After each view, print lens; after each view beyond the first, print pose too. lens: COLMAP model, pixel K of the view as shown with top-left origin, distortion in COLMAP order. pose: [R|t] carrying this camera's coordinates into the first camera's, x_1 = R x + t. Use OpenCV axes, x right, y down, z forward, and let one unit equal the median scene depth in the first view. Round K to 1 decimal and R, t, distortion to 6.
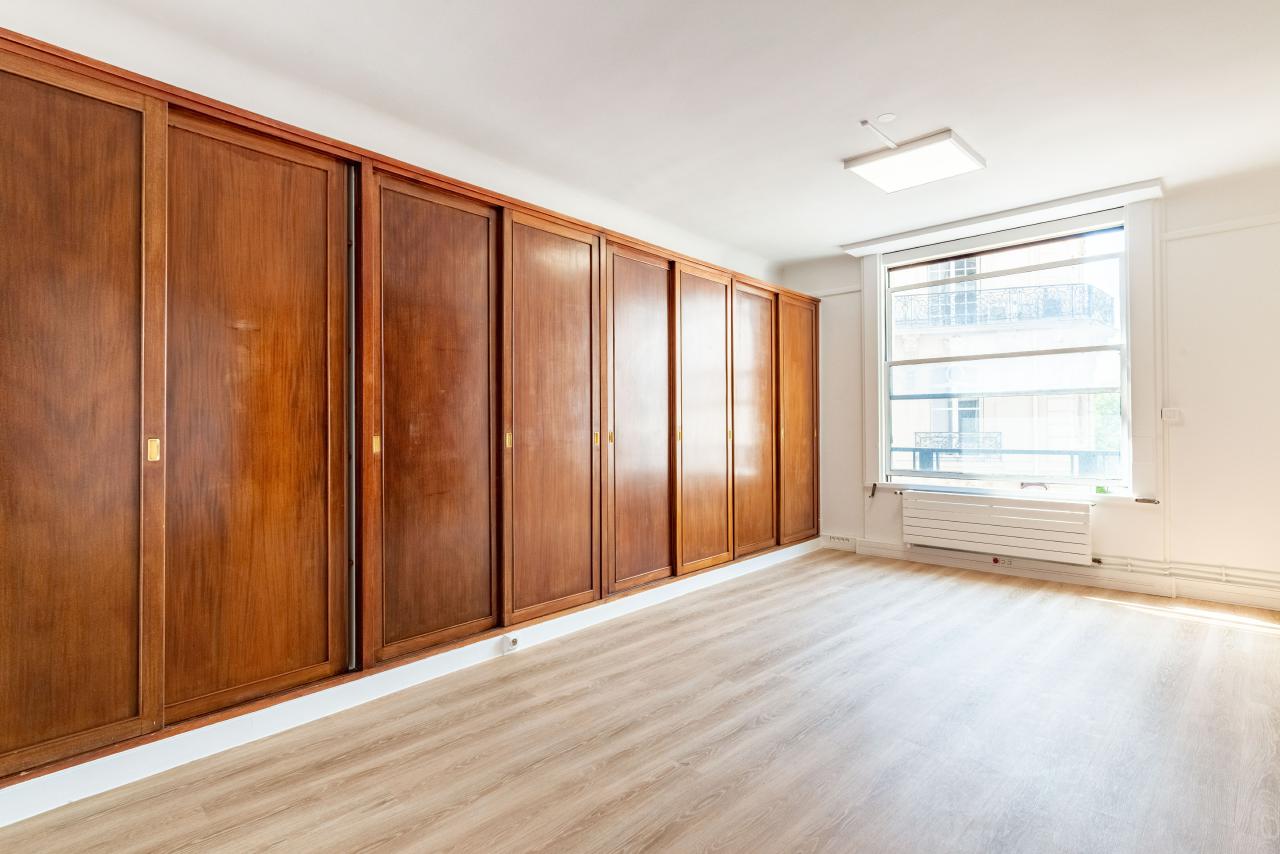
lens RADIAL K [[634.8, 0, 631.4], [0, 634.8, 423.6], [0, 0, 1]] dist [0.003048, 0.001631]
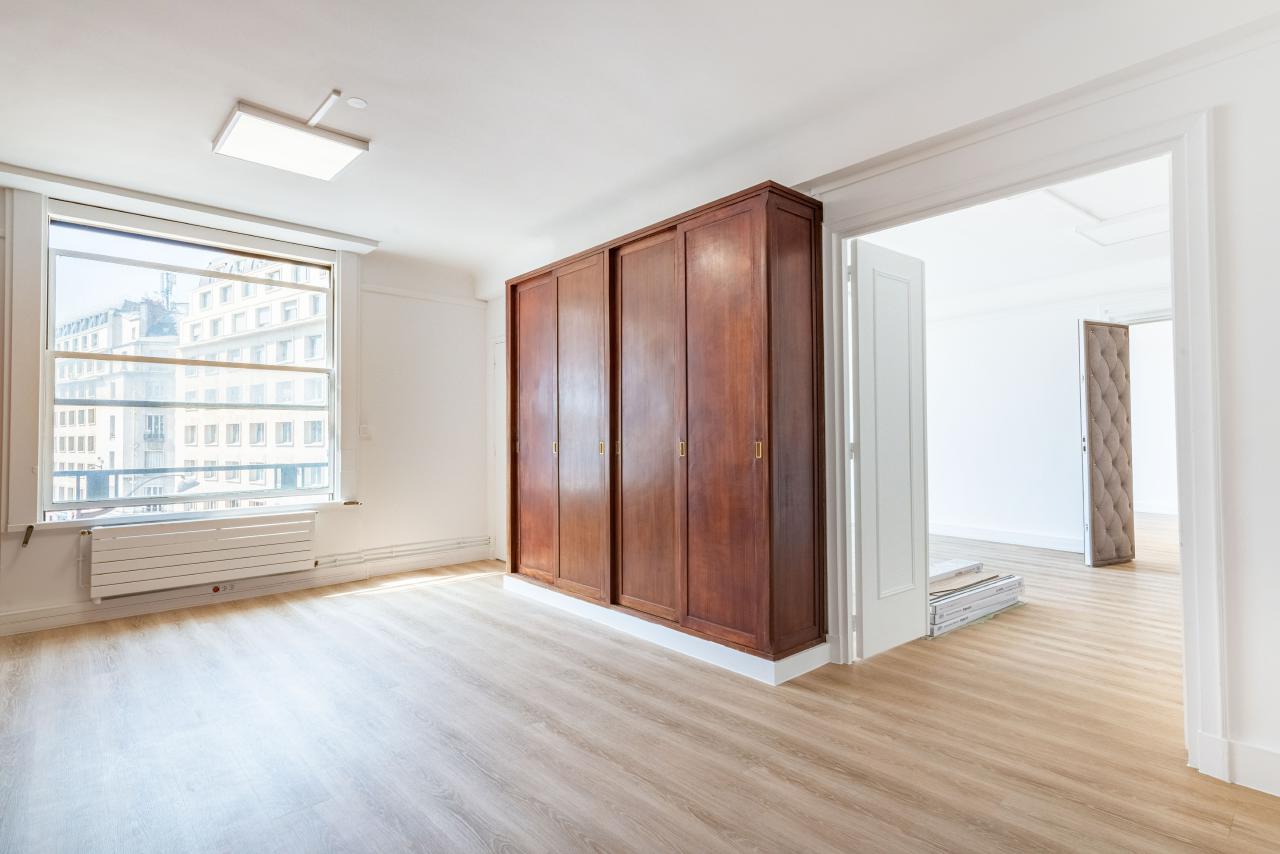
lens RADIAL K [[634.8, 0, 638.1], [0, 634.8, 427.9], [0, 0, 1]] dist [0.003048, 0.001631]
pose [[0.044022, 0.020323, 0.998824, -0.343003], [0.001382, 0.999791, -0.020404, 0.004845], [-0.999030, 0.002278, 0.043984, 0.392490]]
